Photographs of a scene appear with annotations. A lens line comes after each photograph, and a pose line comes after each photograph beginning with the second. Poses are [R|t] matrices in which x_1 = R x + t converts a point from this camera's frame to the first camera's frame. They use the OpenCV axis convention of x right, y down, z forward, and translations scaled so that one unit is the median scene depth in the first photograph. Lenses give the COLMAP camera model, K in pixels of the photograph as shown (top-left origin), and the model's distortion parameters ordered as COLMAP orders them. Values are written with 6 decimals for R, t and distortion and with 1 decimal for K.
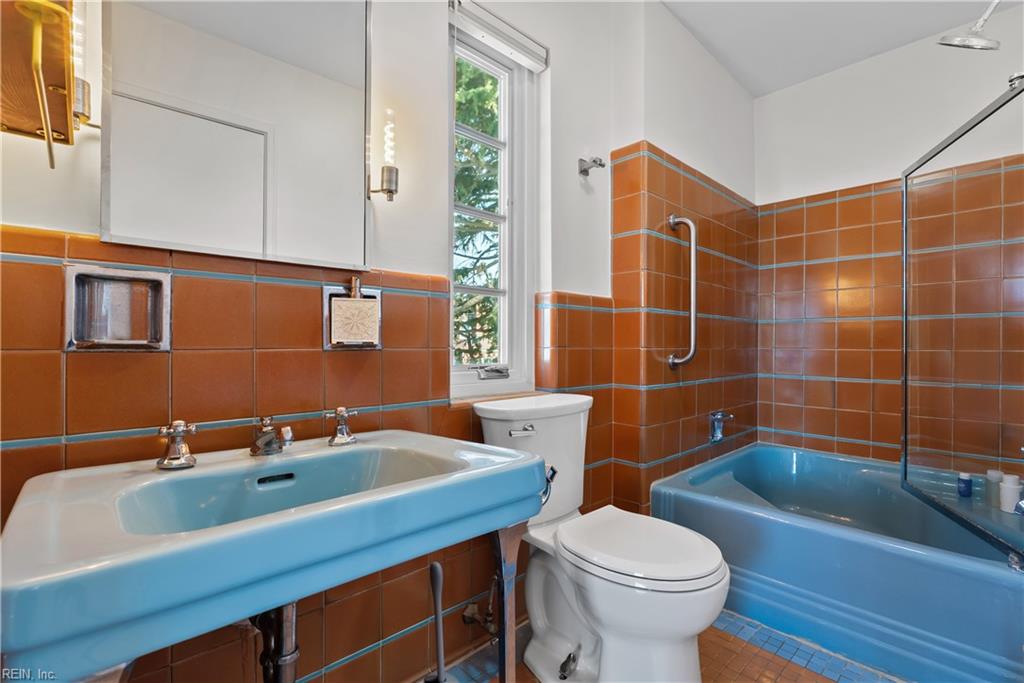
lens RADIAL K [[462.6, 0, 513.4], [0, 462.6, 341.5], [0, 0, 1]] dist [-0.015778, 0.003195]
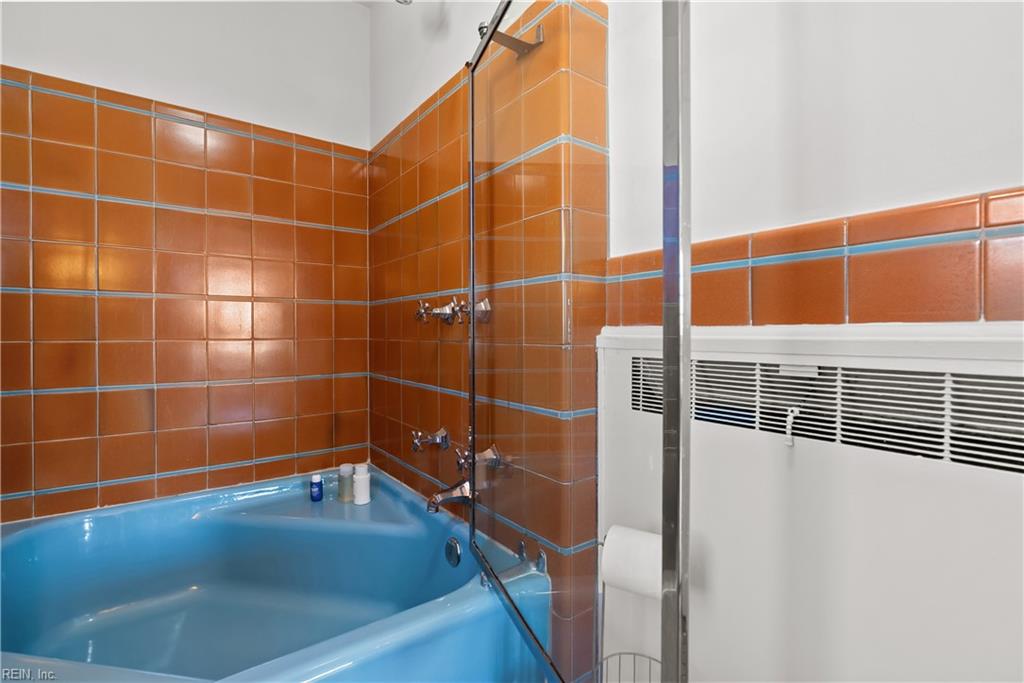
lens RADIAL K [[462.6, 0, 512.7], [0, 462.6, 333.8], [0, 0, 1]] dist [-0.015778, 0.003195]
pose [[0.108057, -0.008828, 0.994105, 0.129767], [0.000637, 0.999961, 0.008811, 0.002229], [-0.994144, -0.000319, 0.108059, 0.513901]]
